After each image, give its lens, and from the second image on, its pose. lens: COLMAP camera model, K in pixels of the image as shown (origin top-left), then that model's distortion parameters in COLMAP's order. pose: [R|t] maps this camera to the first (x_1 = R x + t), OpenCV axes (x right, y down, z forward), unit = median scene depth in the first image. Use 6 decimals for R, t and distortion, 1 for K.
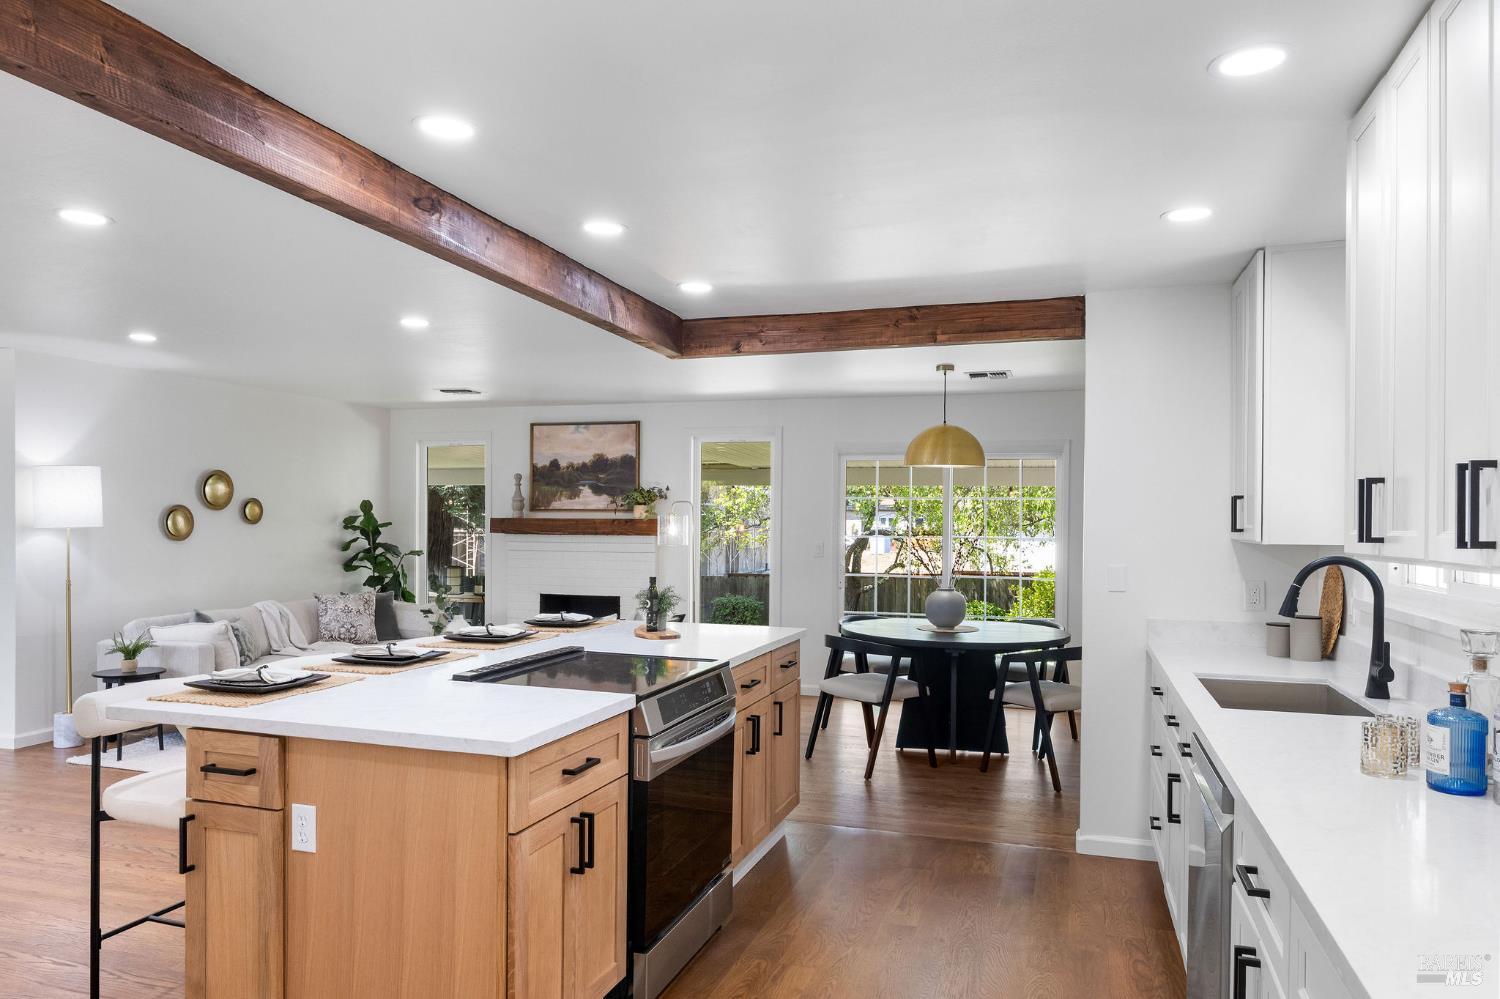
lens RADIAL K [[1012.6, 0, 741.3], [0, 1012.6, 527.4], [0, 0, 1]] dist [-0.001486, 0.000682]
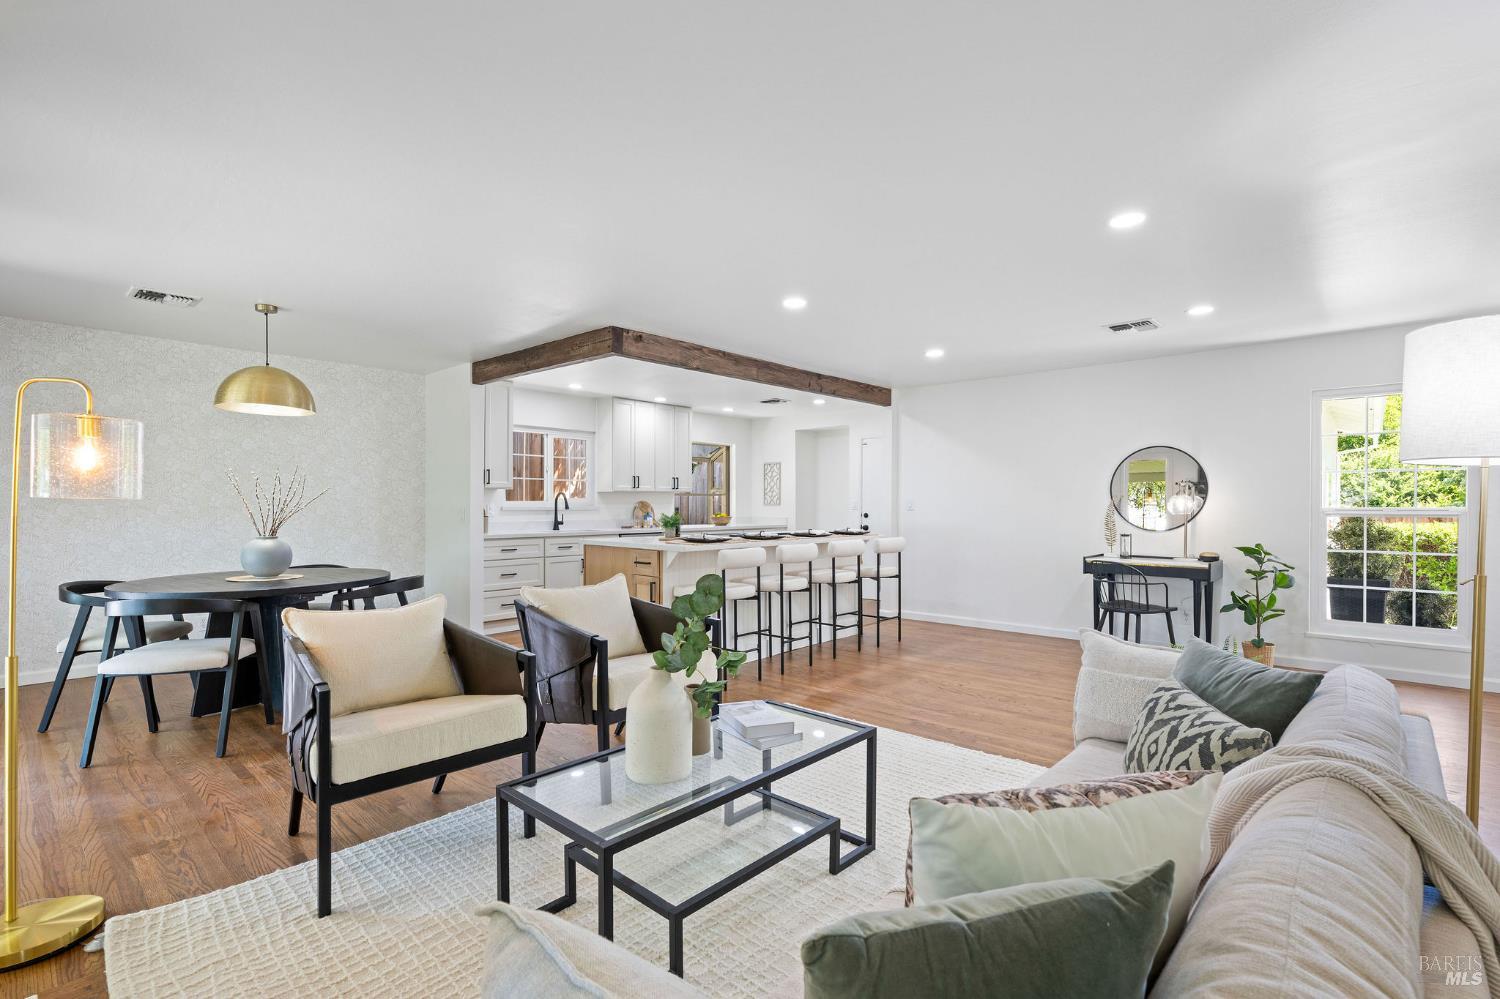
lens RADIAL K [[699.1, 0, 750.0], [0, 699.1, 499.5], [0, 0, 1]] dist [-0.005228, -0.000131]
pose [[-0.912567, -0.008736, 0.408834, -0.496769], [-0.008393, 0.999961, 0.002633, 0.019621], [-0.408842, -0.001028, -0.912605, 1.436757]]
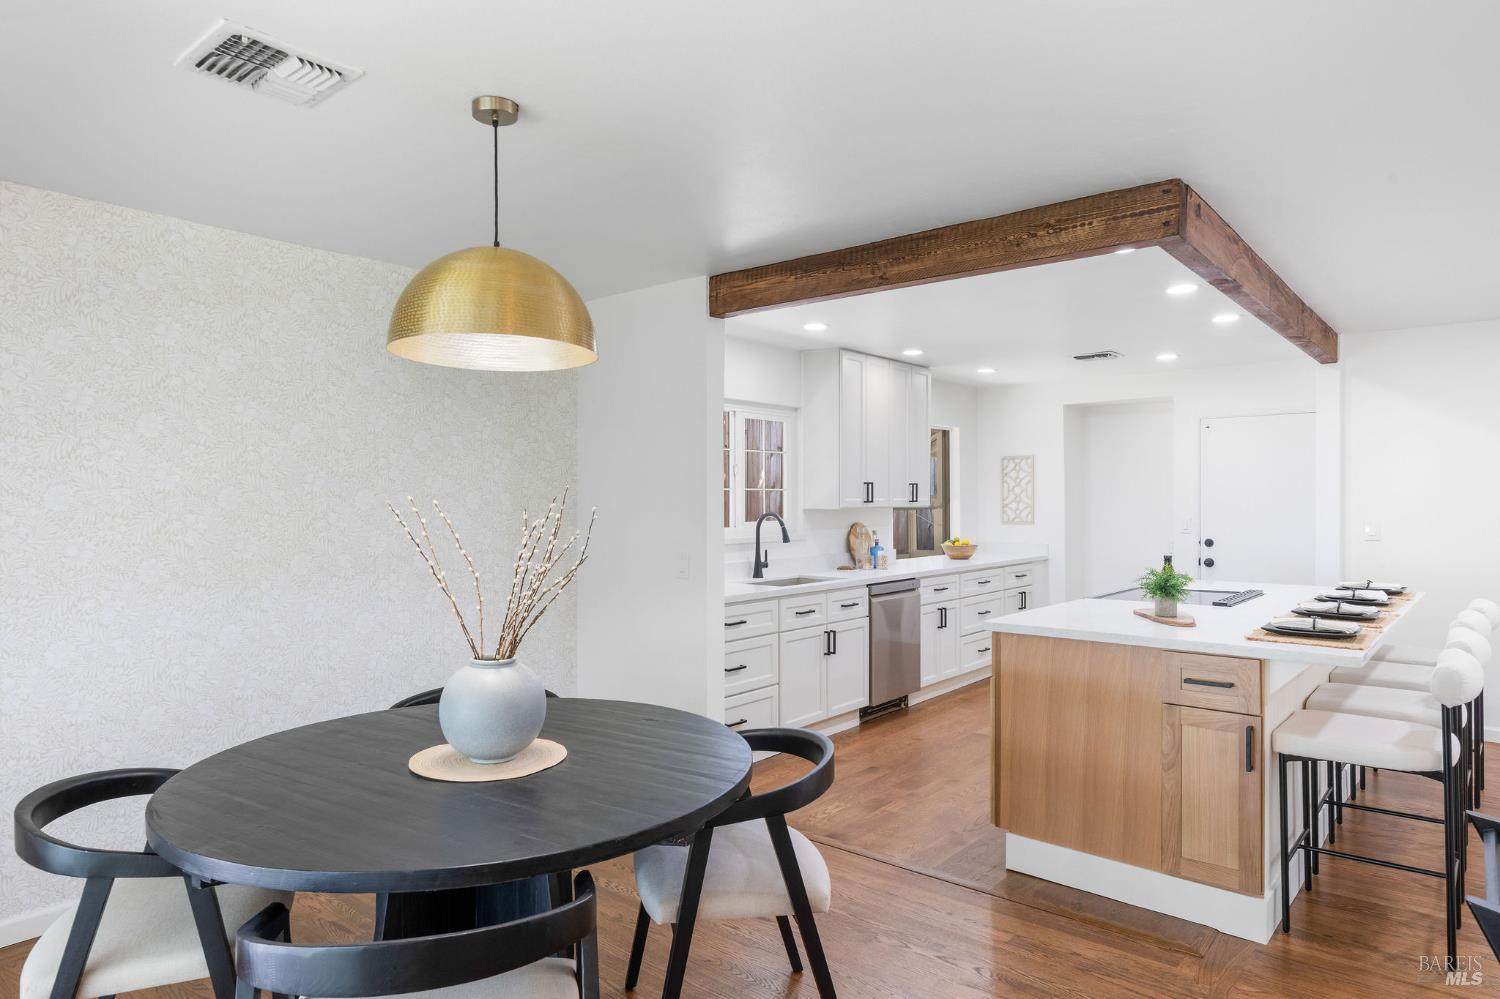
lens RADIAL K [[900.4, 0, 746.5], [0, 900.4, 483.9], [0, 0, 1]] dist [-0.001139, -0.000680]
pose [[-0.924883, -0.000310, 0.380251, -0.029648], [-0.004889, 0.999927, -0.011076, -0.004588], [-0.380220, -0.012103, -0.924817, 1.310607]]
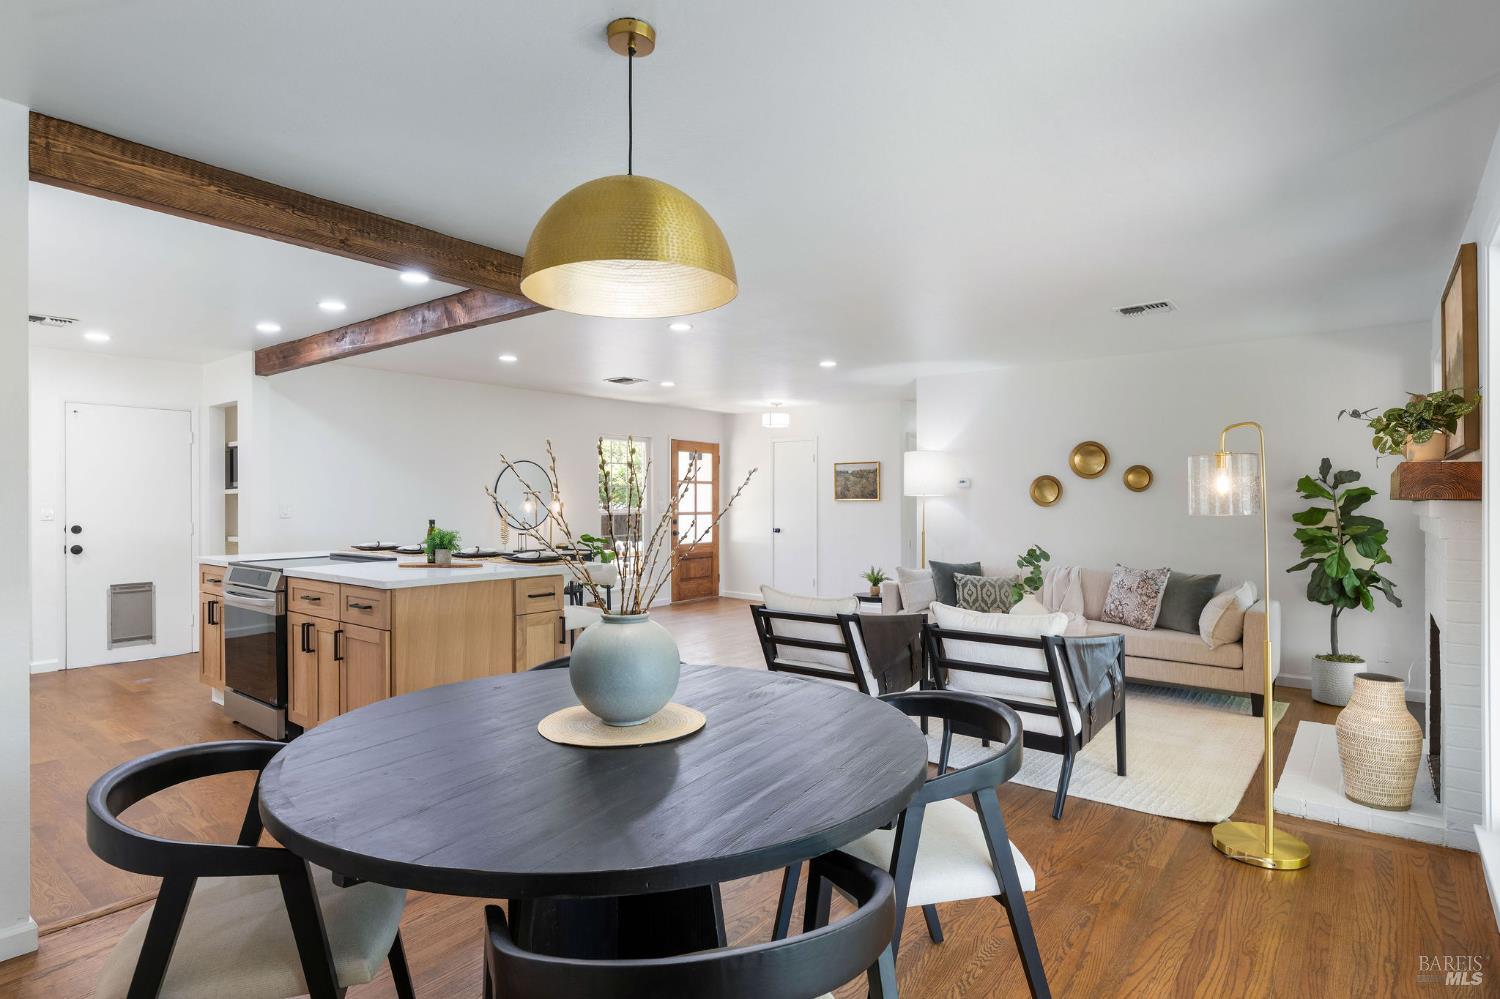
lens RADIAL K [[773.9, 0, 744.5], [0, 773.9, 504.1], [0, 0, 1]] dist [-0.001685, 0.000577]
pose [[-0.362799, -0.008830, -0.931826, 0.449974], [-0.007446, 0.999951, -0.006577, 0.021986], [0.931838, 0.004552, -0.362847, 1.166062]]
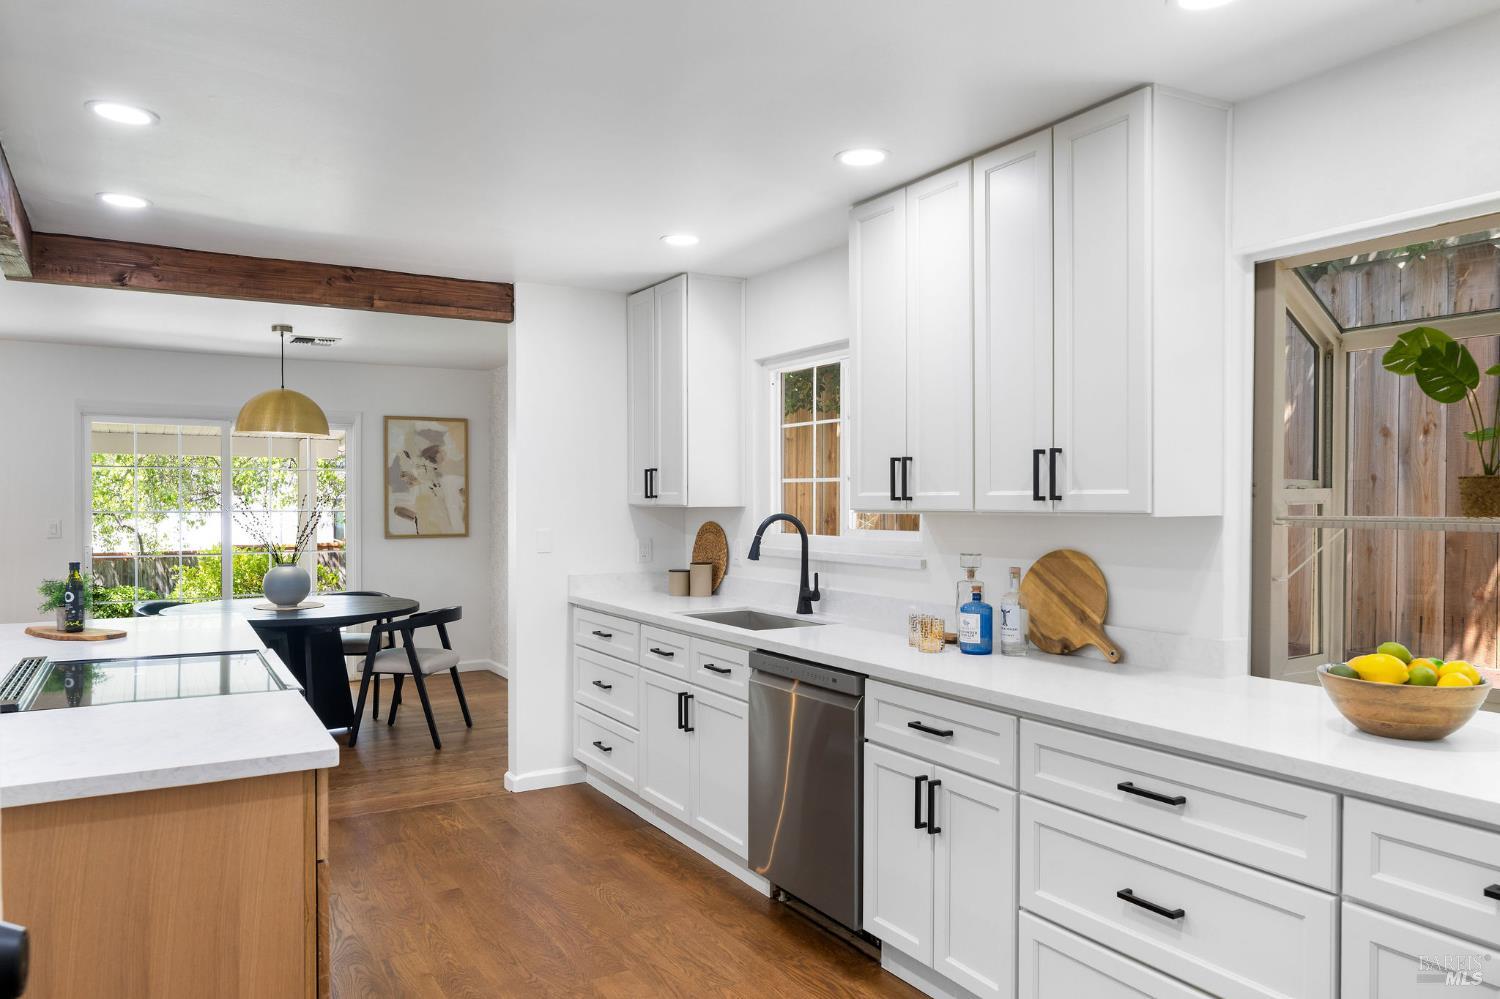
lens RADIAL K [[996.5, 0, 744.6], [0, 996.5, 514.8], [0, 0, 1]] dist [-0.000648, -0.000108]
pose [[0.660728, -0.020336, 0.750350, -0.214358], [0.010400, 0.999785, 0.017939, 0.002566], [-0.750553, -0.004050, 0.660797, 0.069712]]
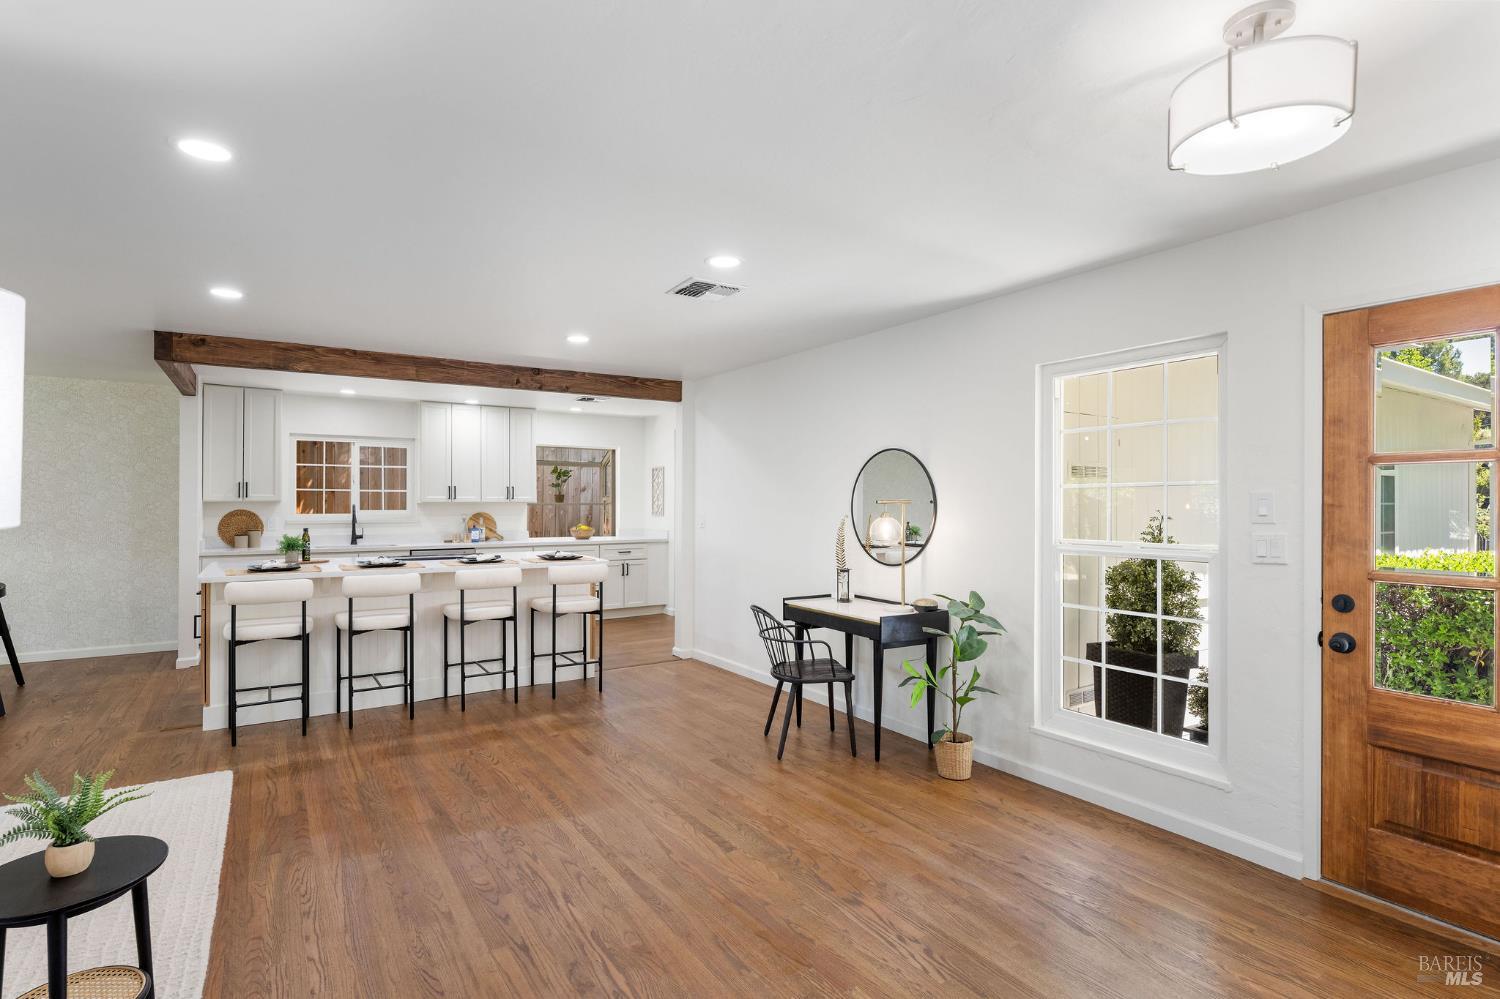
lens RADIAL K [[740.0, 0, 750.0], [0, 740.0, 499.5], [0, 0, 1]] dist [0.001288, 0.000126]
pose [[-0.778252, -0.012089, 0.627836, -0.959498], [-0.007606, 0.999923, 0.009825, -0.011464], [-0.627906, 0.002871, -0.778284, 1.006262]]
